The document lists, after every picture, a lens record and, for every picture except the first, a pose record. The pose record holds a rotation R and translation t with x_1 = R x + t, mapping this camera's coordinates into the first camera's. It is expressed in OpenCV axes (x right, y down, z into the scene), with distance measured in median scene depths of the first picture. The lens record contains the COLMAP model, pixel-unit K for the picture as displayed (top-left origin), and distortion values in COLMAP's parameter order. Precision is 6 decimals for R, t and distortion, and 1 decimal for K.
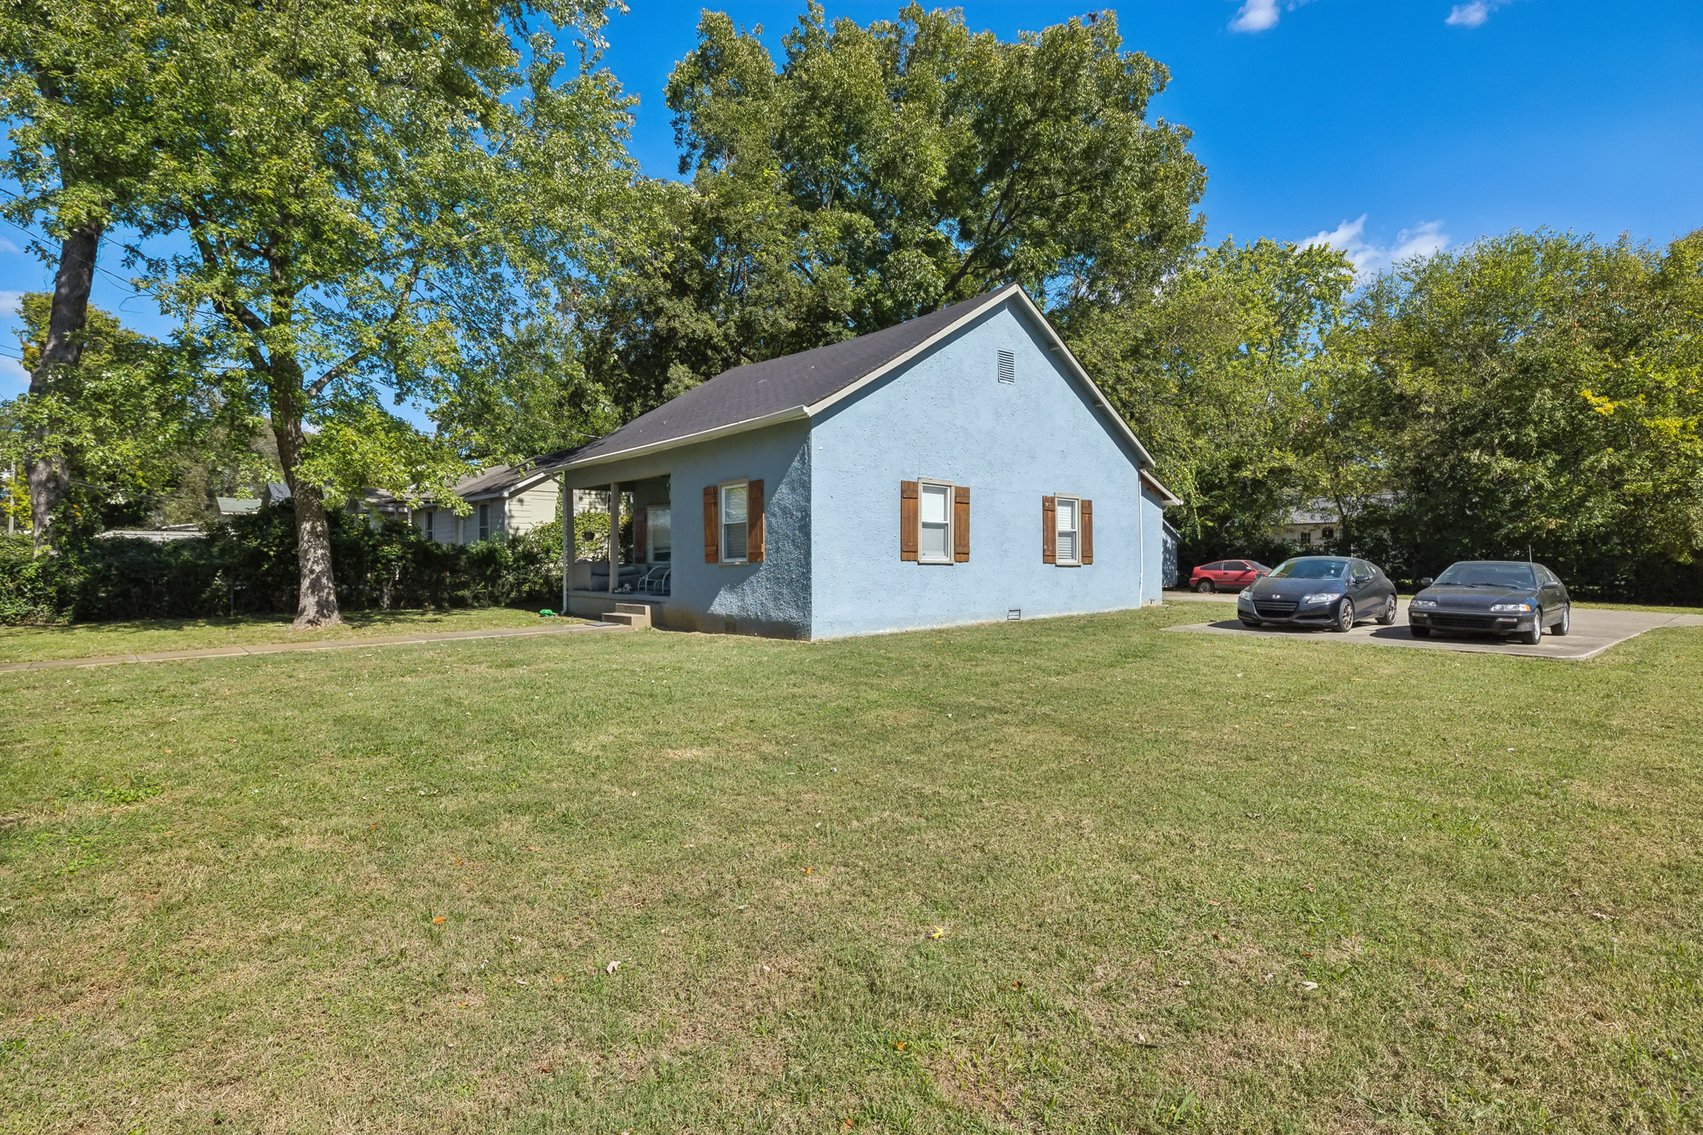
lens RADIAL K [[843.3, 0, 851.5], [0, 843.3, 567.5], [0, 0, 1]] dist [-0.006827, -0.000329]
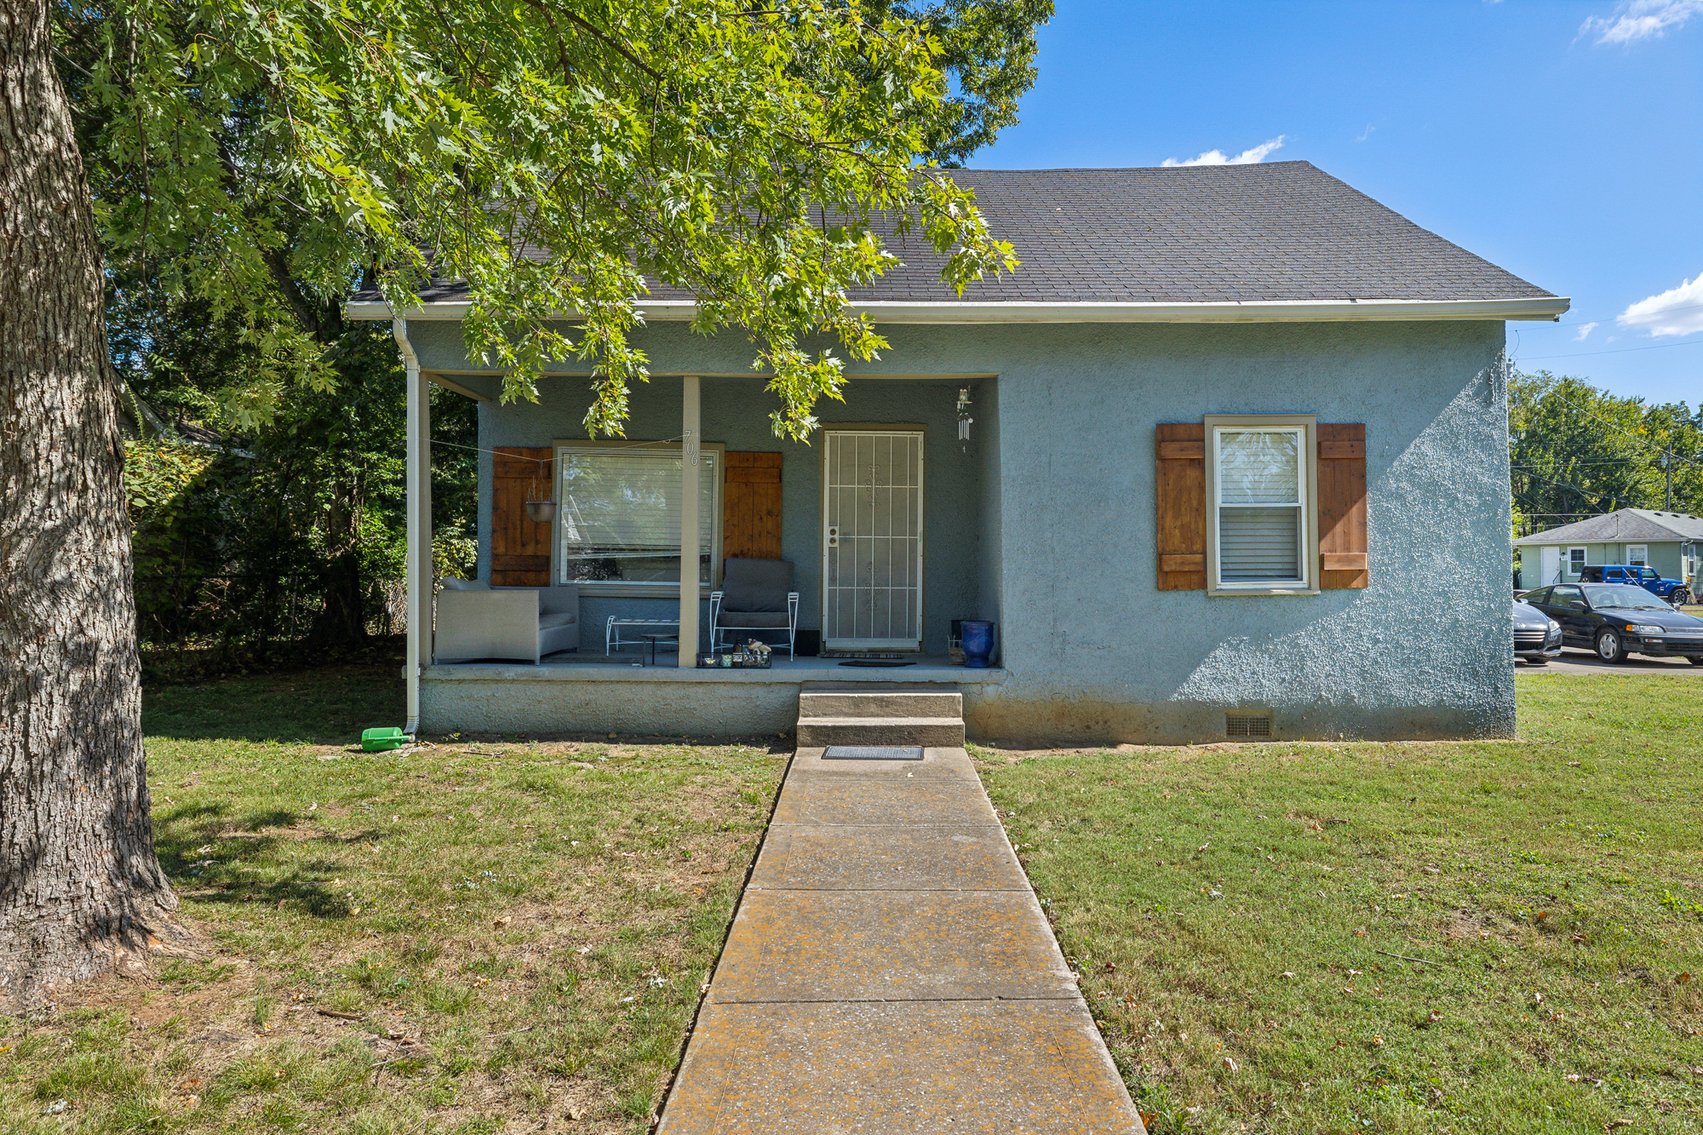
lens RADIAL K [[1101.5, 0, 851.5], [0, 1101.5, 567.5], [0, 0, 1]] dist [0.002446, 0.000587]
pose [[0.656866, 0.008032, 0.753964, -0.687437], [-0.000651, 0.999949, -0.010086, -0.010847], [-0.754007, 0.006134, 0.656838, 0.694006]]
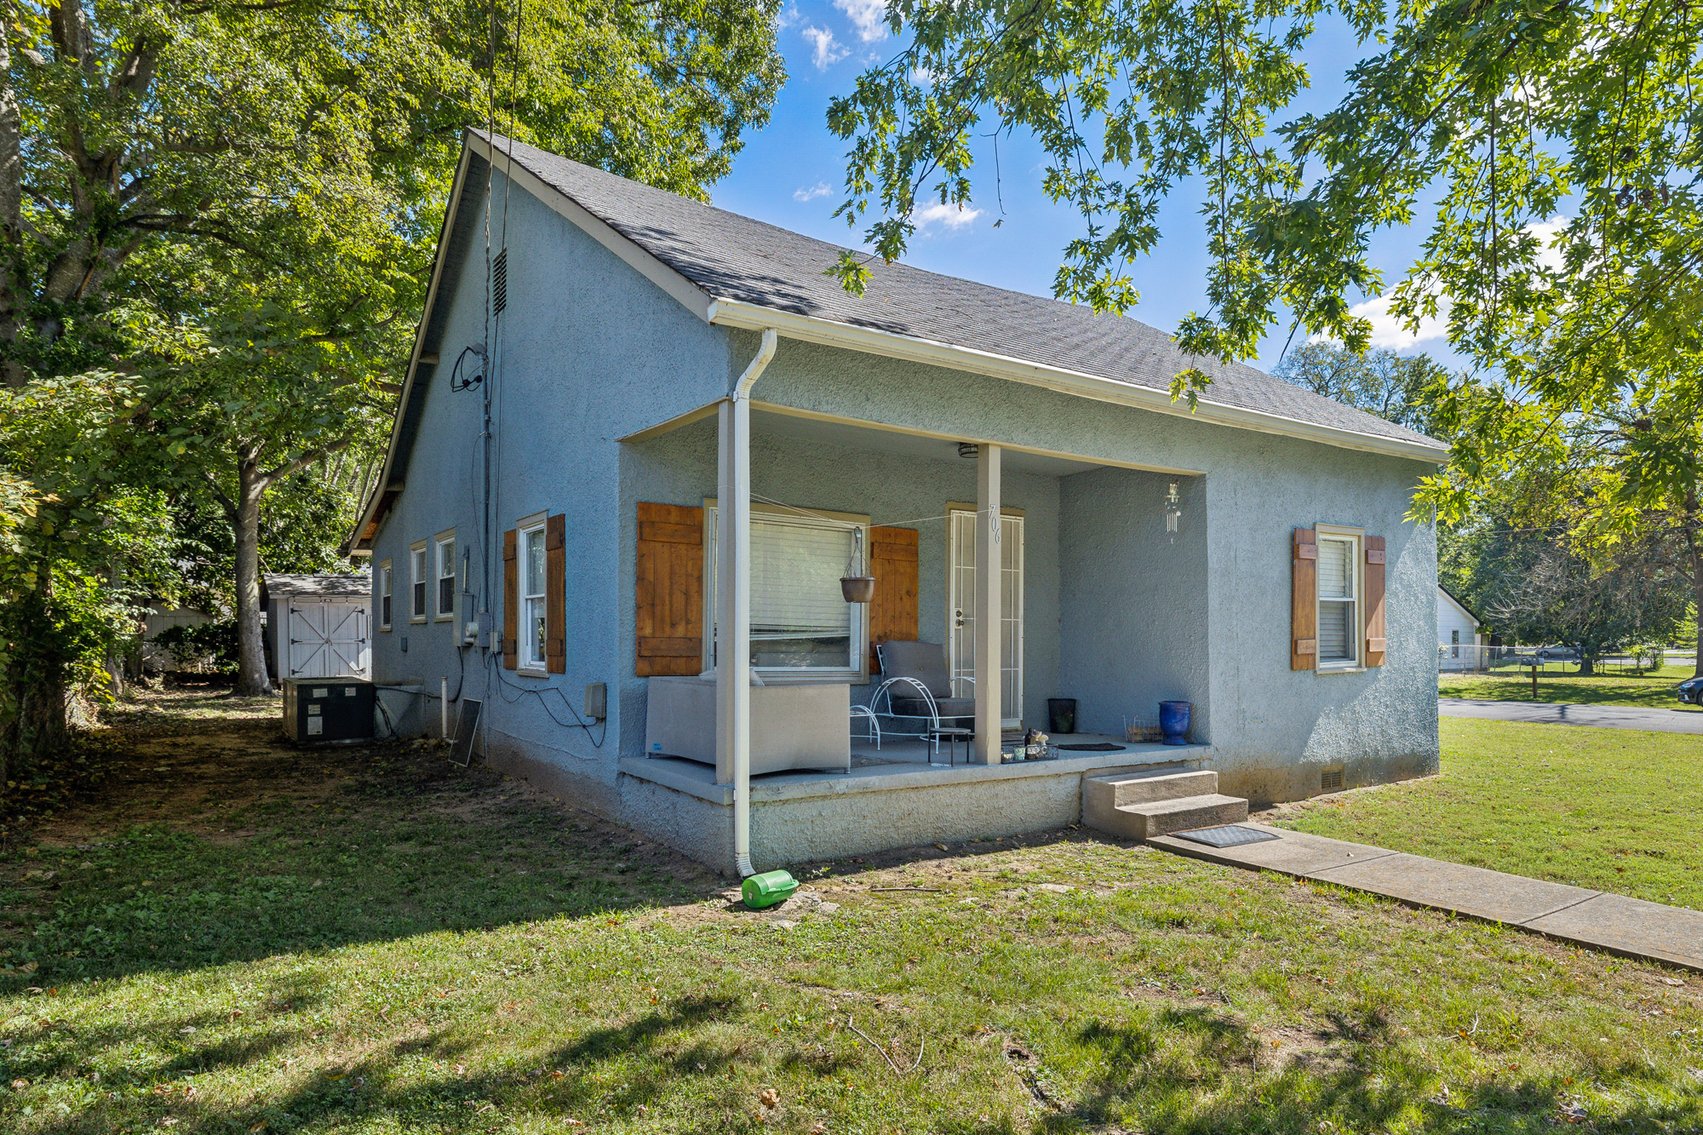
lens RADIAL K [[981.2, 0, 813.1], [0, 981.2, 642.2], [0, 0, 1]] dist [0.003799, 0.000471]
pose [[0.143497, -0.001005, 0.989650, -0.782572], [0.002272, 0.999997, 0.000686, -0.022769], [-0.989648, 0.002150, 0.143499, 1.143305]]
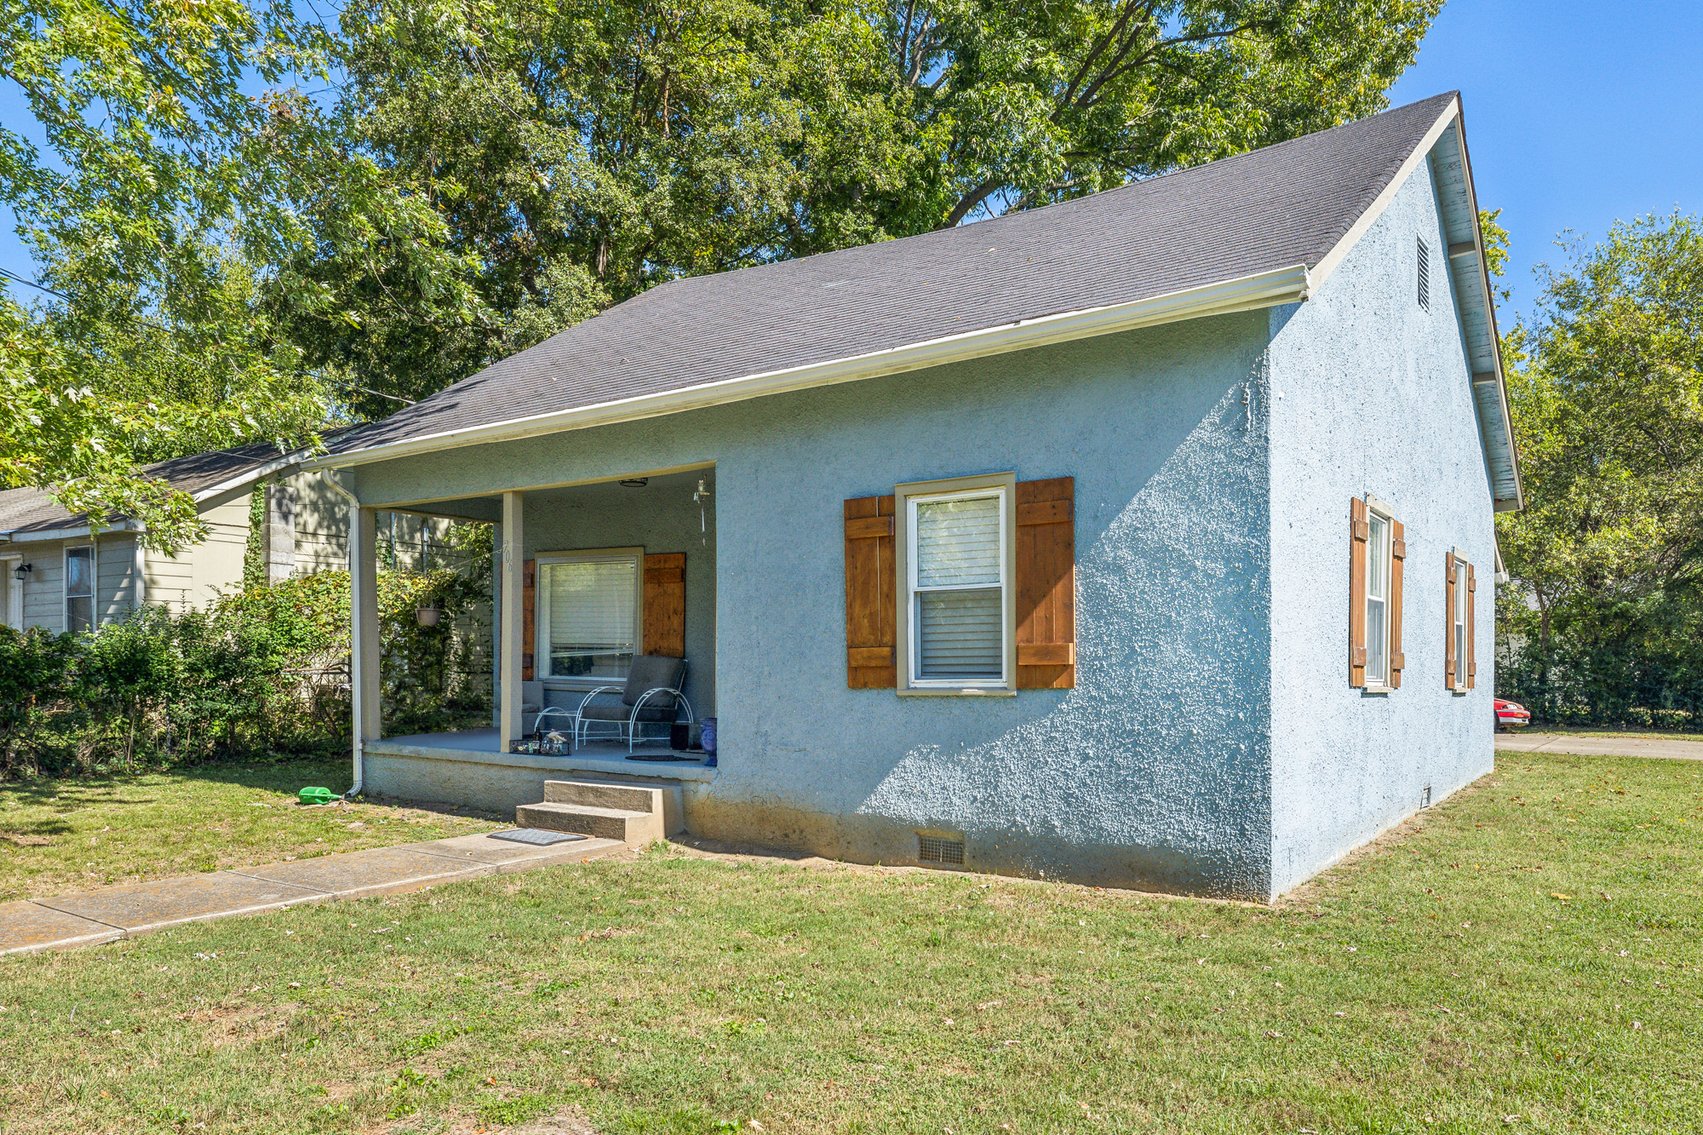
lens RADIAL K [[1174.8, 0, 806.6], [0, 1174.8, 709.7], [0, 0, 1]] dist [-0.001469, 0.000353]
pose [[0.976367, 0.003543, 0.216091, -0.295486], [-0.009290, 0.999629, 0.025588, -0.008707], [-0.215920, -0.026991, 0.976038, 0.431903]]
